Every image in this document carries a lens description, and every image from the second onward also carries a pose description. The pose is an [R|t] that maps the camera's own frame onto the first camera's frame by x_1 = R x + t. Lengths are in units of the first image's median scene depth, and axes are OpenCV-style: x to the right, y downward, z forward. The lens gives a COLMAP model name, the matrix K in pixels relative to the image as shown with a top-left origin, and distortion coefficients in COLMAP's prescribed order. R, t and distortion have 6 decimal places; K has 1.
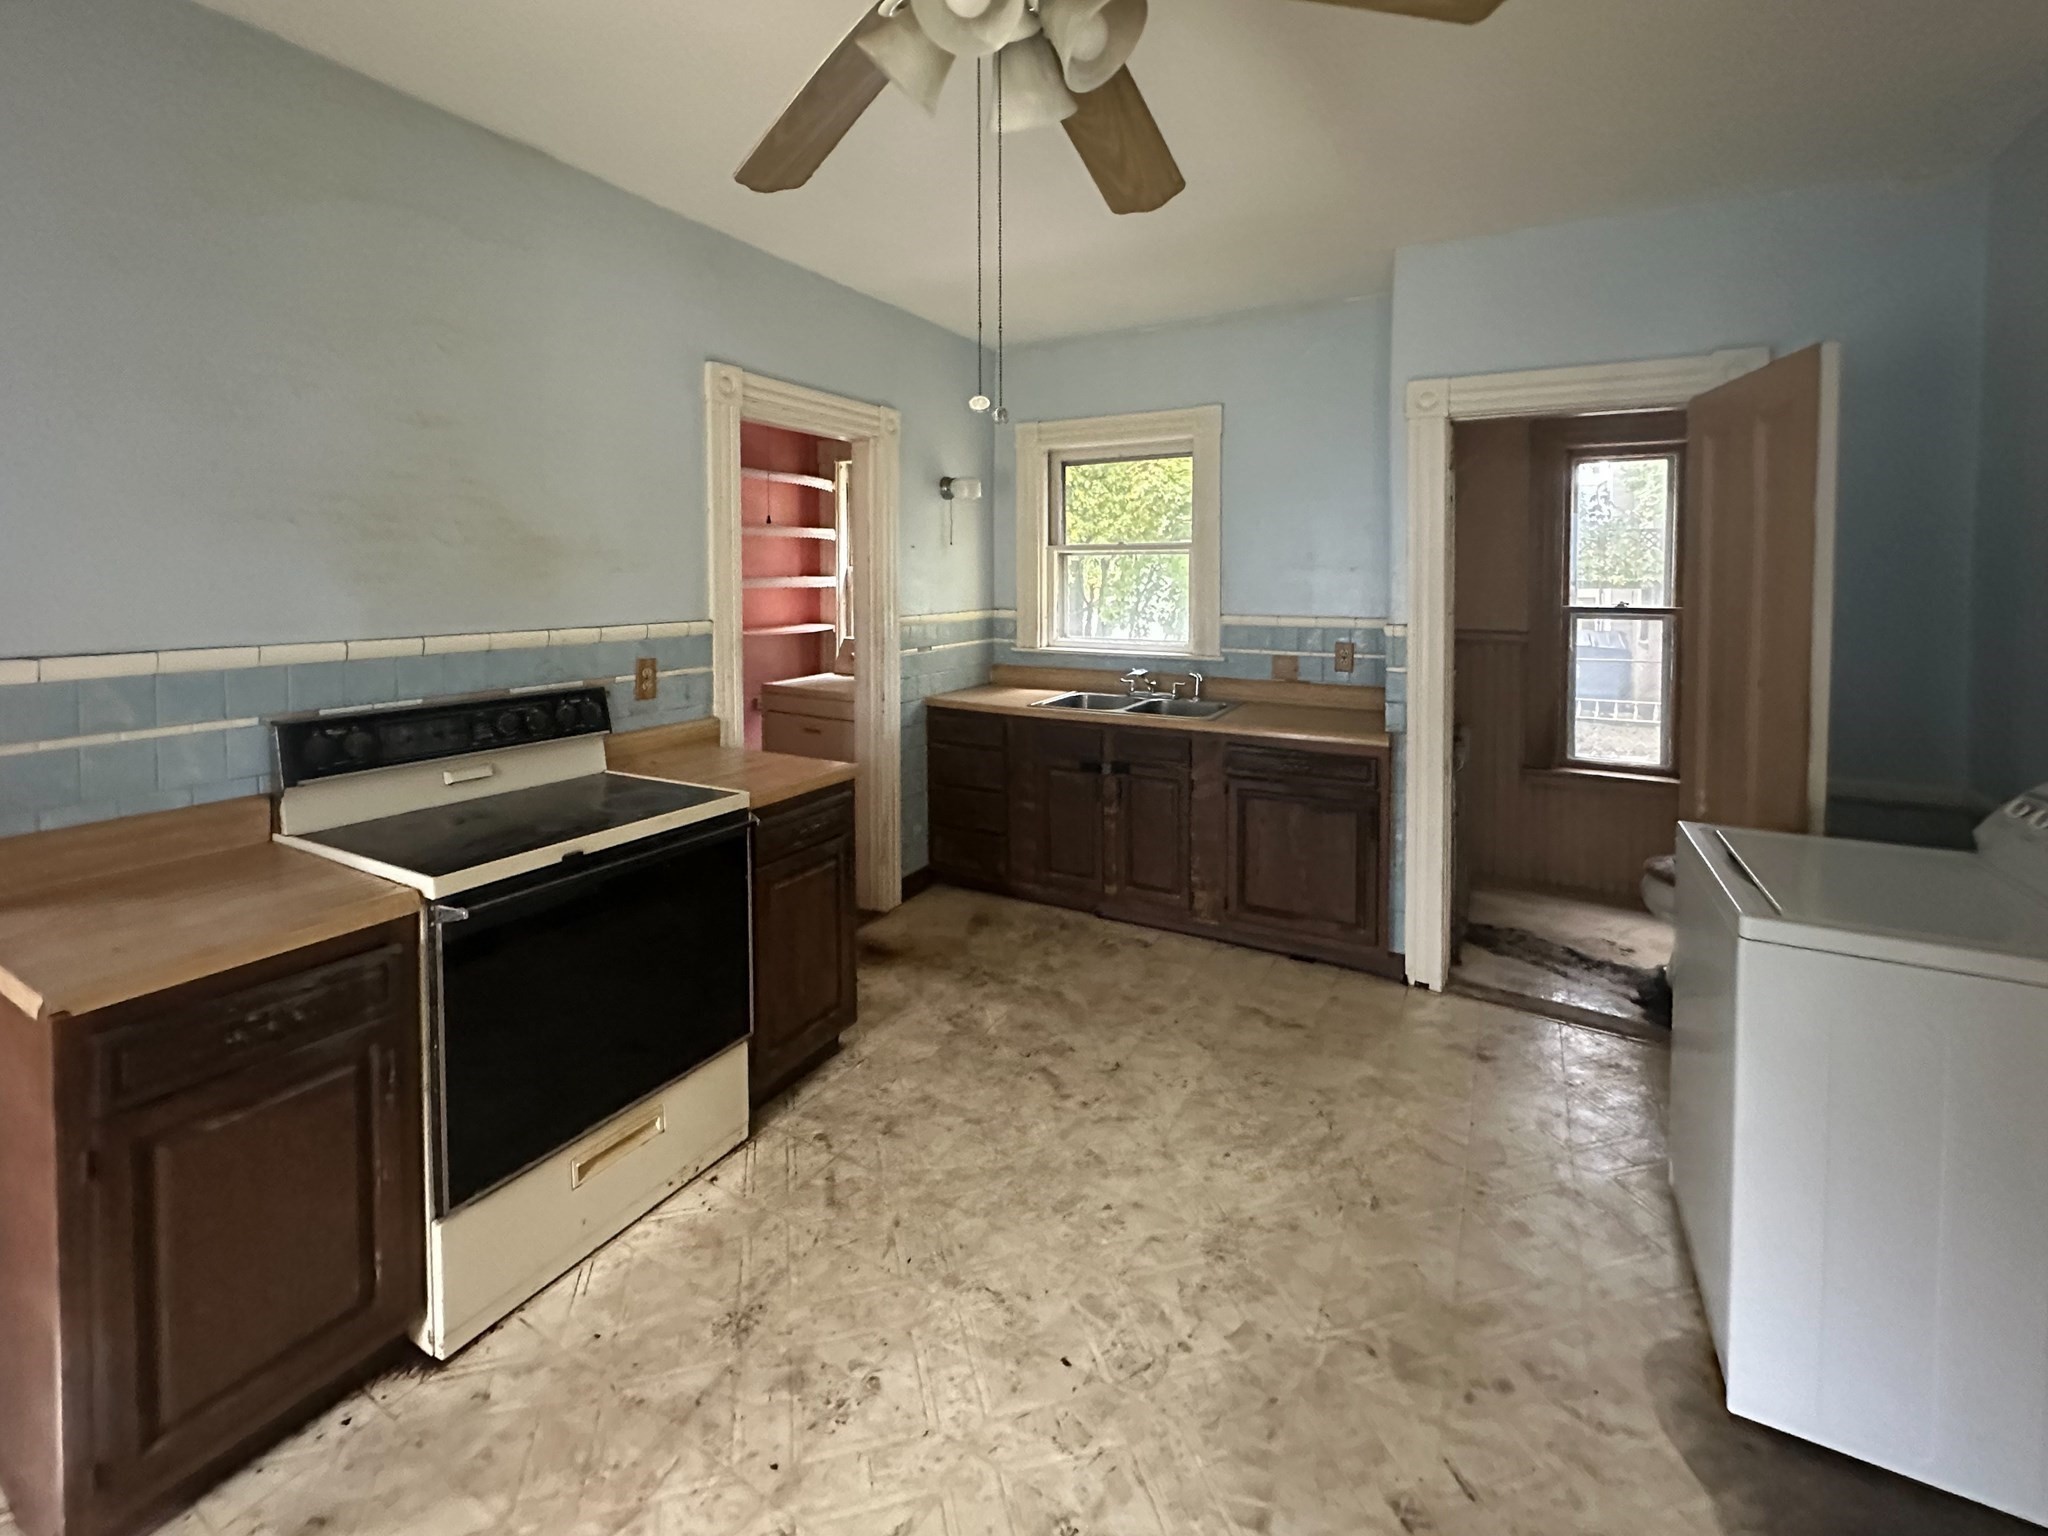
lens RADIAL K [[906.6, 0, 1013.9], [0, 906.6, 754.9], [0, 0, 1]] dist [-0.001177, 0.000324]
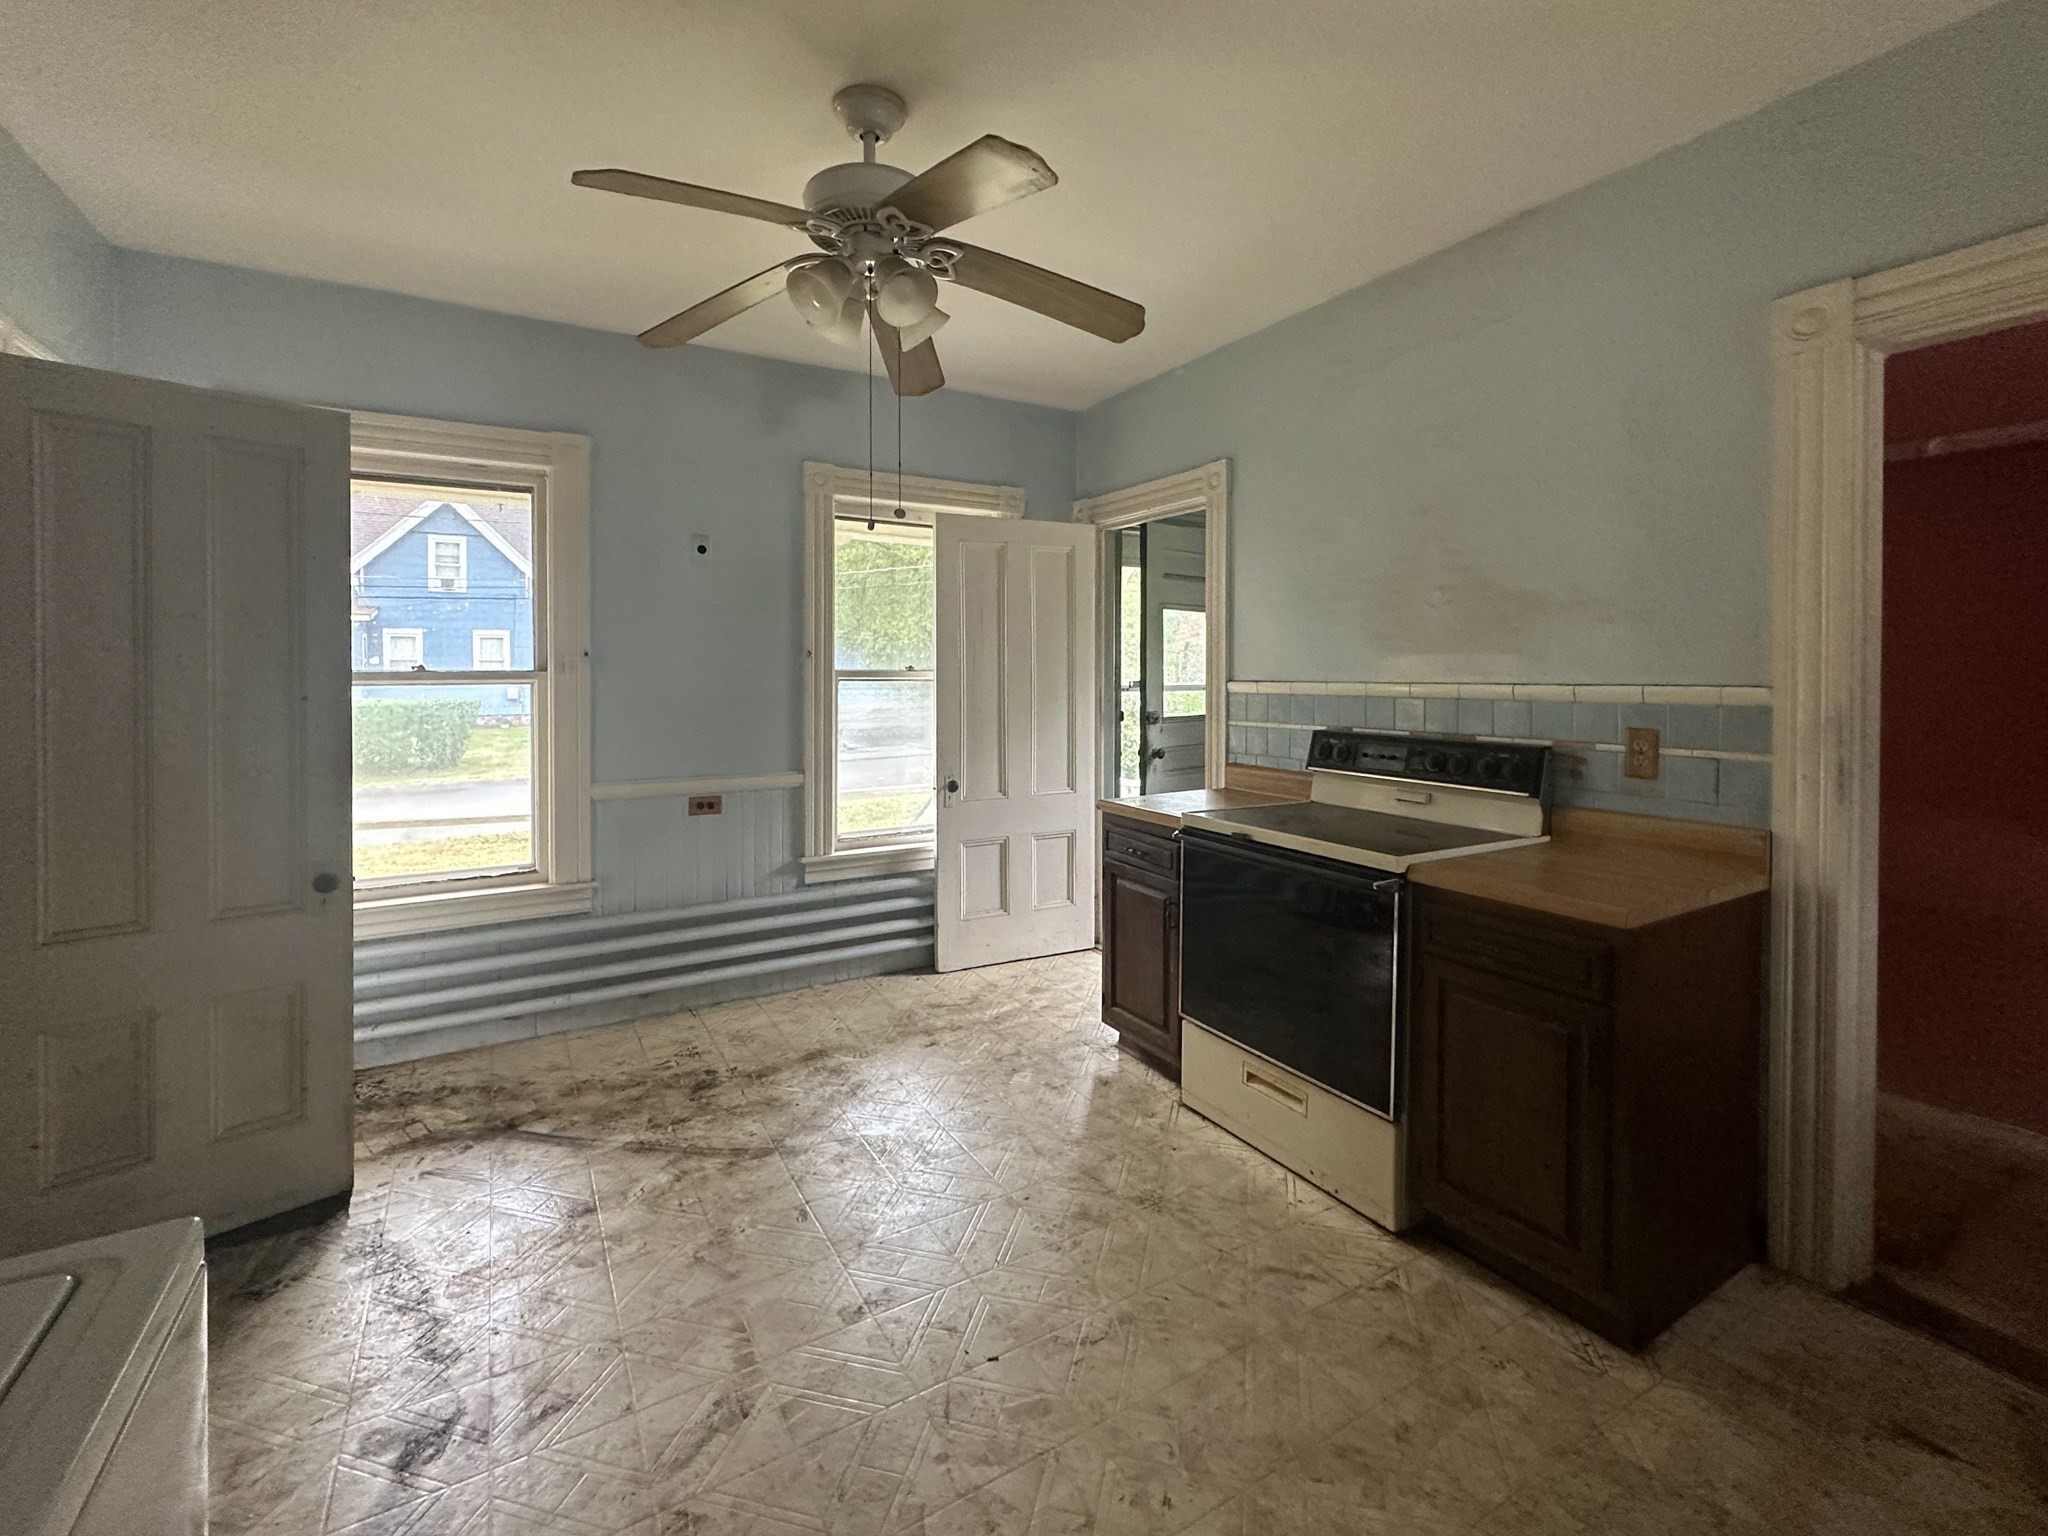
lens RADIAL K [[878.1, 0, 1022.3], [0, 878.1, 837.4], [0, 0, 1]] dist [-0.001772, -0.000173]
pose [[-0.508531, 0.162041, -0.845659, 0.675198], [-0.166945, 0.944940, 0.281456, -0.171169], [0.844704, 0.284308, -0.453480, 1.097570]]
